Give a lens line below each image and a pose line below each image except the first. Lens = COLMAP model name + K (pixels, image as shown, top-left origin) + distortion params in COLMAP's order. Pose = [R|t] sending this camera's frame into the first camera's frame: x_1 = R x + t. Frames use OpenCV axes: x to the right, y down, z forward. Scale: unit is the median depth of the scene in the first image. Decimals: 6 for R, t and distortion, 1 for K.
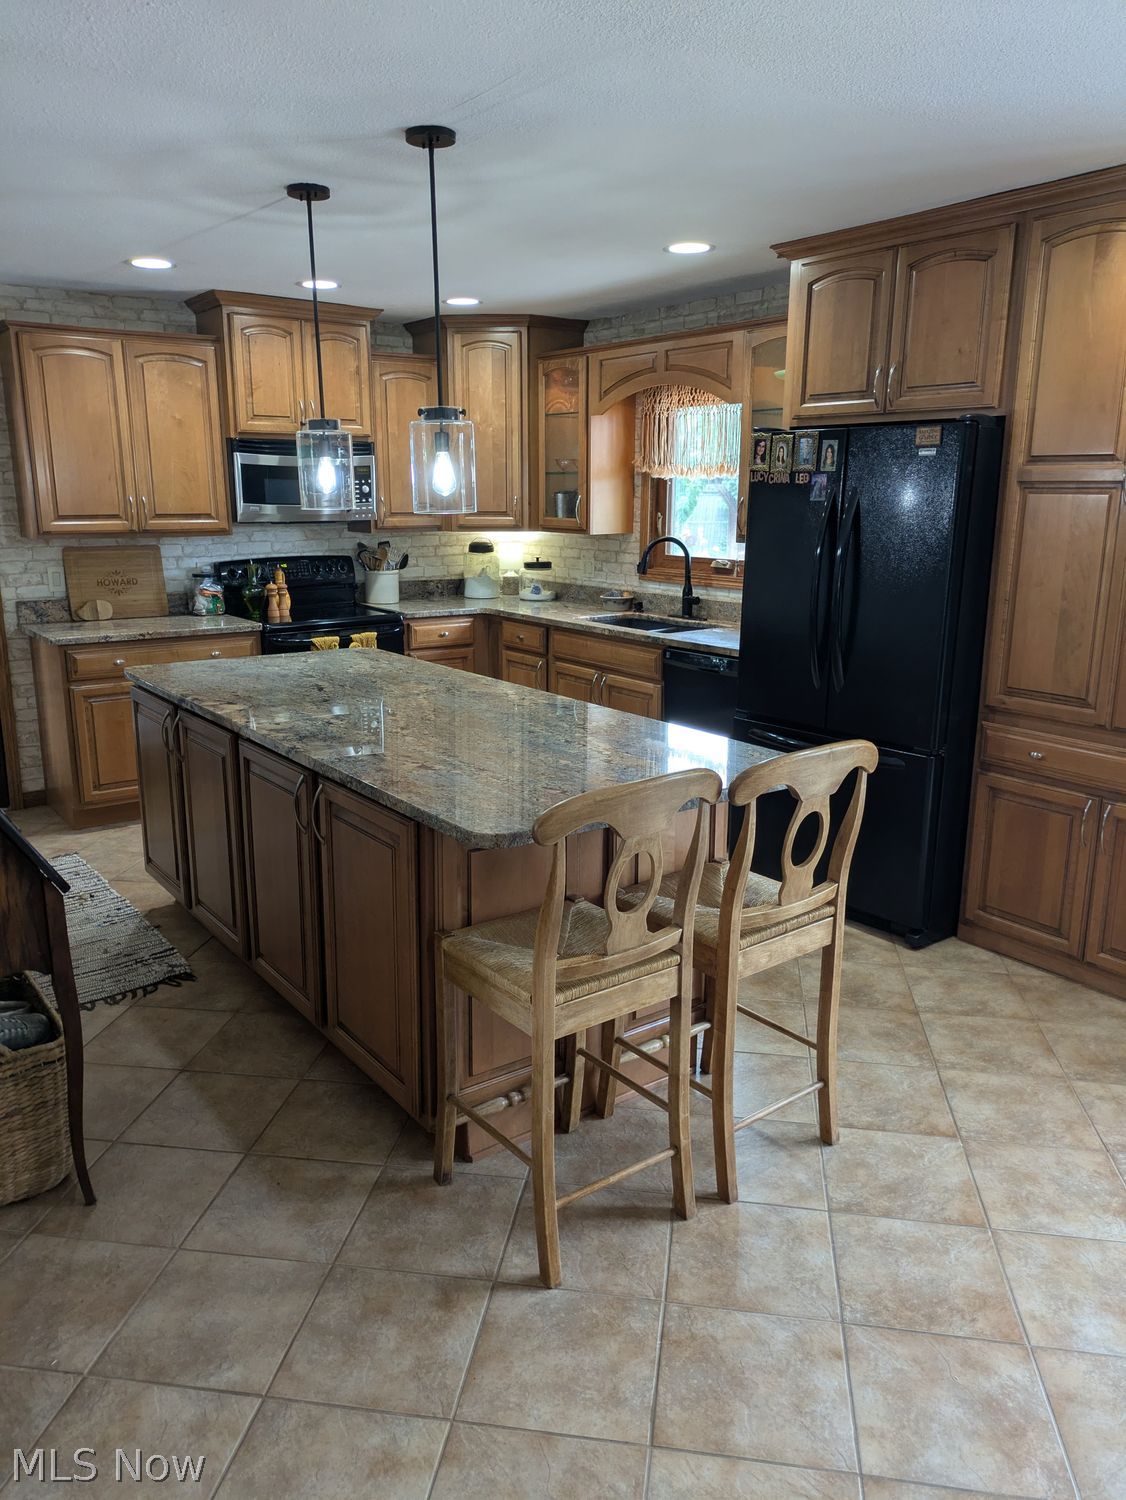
lens RADIAL K [[1112.5, 0, 565.6], [0, 1112.5, 741.0], [0, 0, 1]] dist [0.065359, -0.068936]
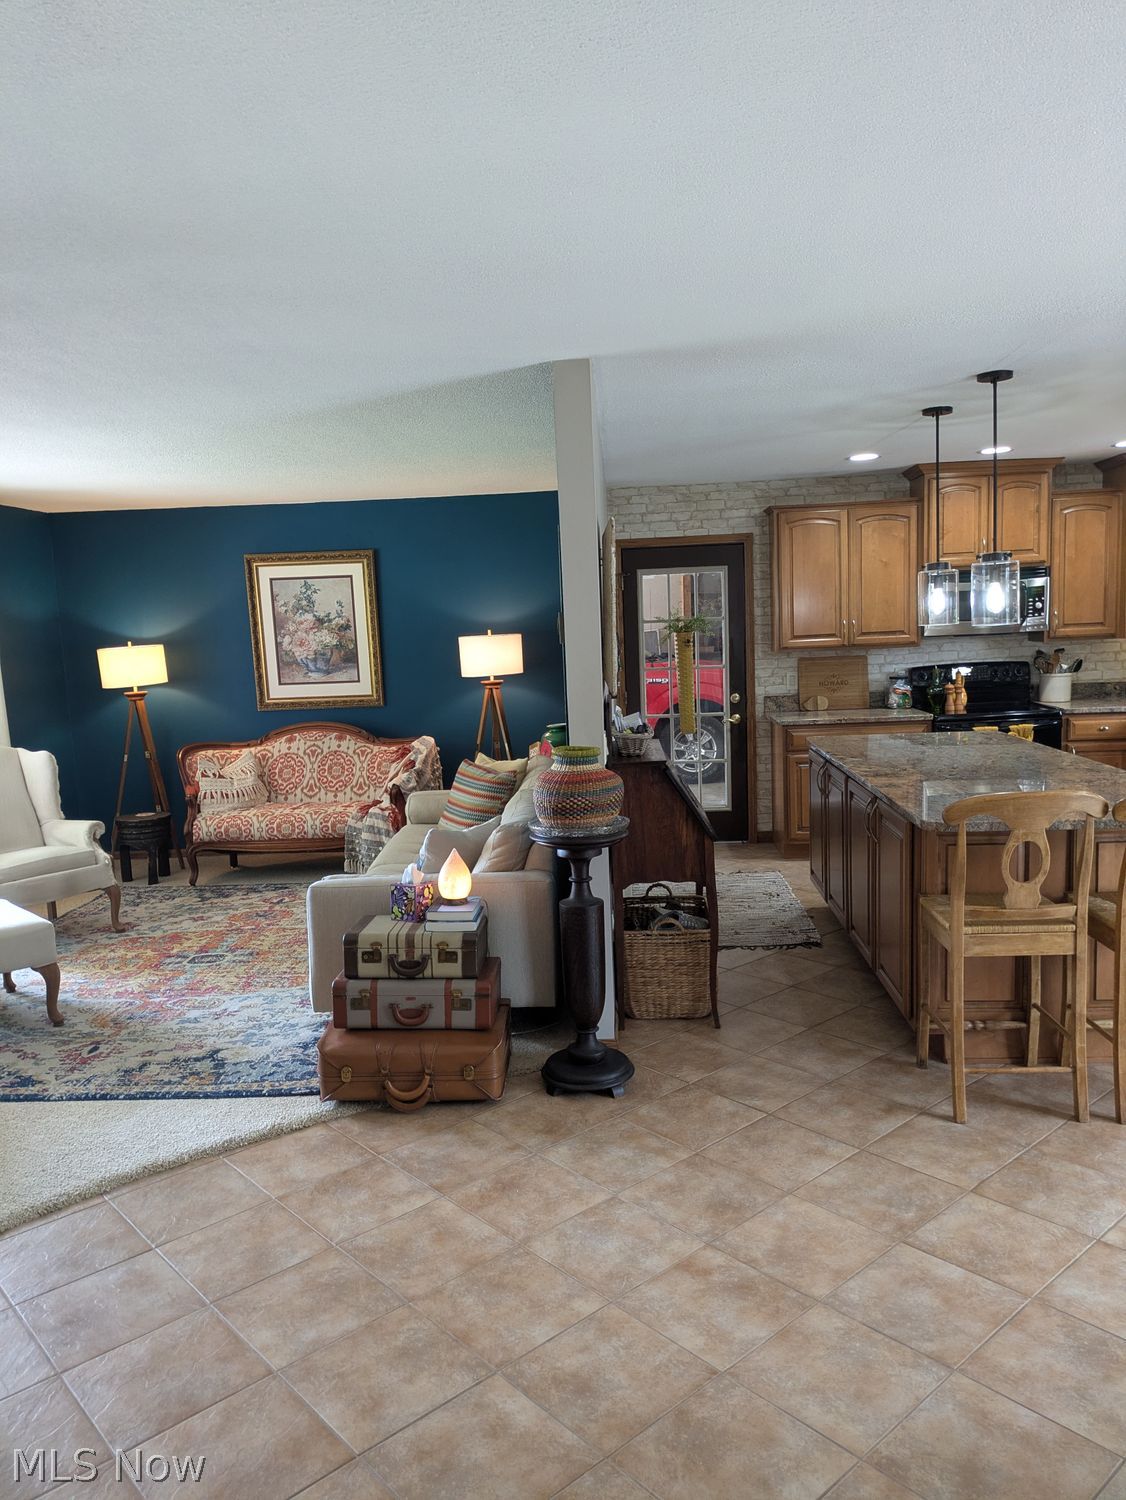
lens RADIAL K [[1116.2, 0, 563.0], [0, 1116.2, 750.0], [0, 0, 1]] dist [0.067304, -0.067817]
pose [[0.768597, 0.040522, -0.638448, 0.222862], [-0.100504, 0.993248, -0.057950, 0.051445], [0.631789, 0.108707, 0.767480, -0.240632]]
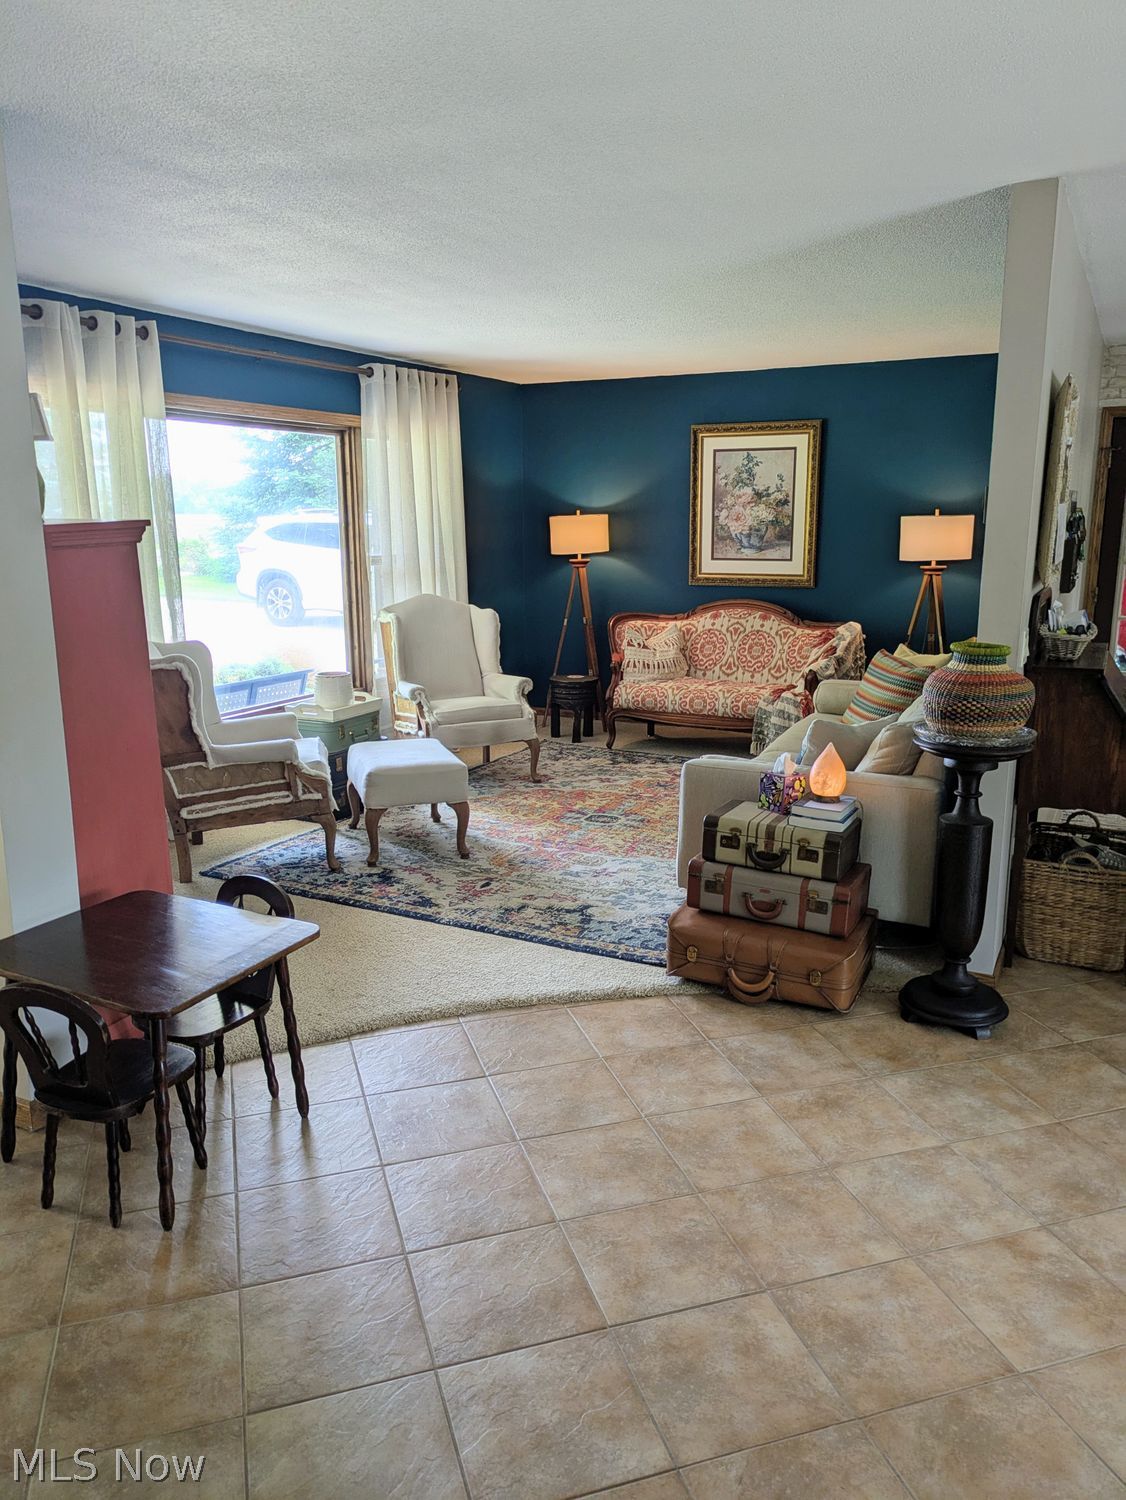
lens RADIAL K [[1112.5, 0, 565.6], [0, 1112.5, 741.0], [0, 0, 1]] dist [0.065359, -0.068936]
pose [[0.444928, 0.177320, -0.877836, 0.228189], [-0.195247, 0.975830, 0.098154, 0.044187], [0.874024, 0.127723, 0.468795, -0.176650]]
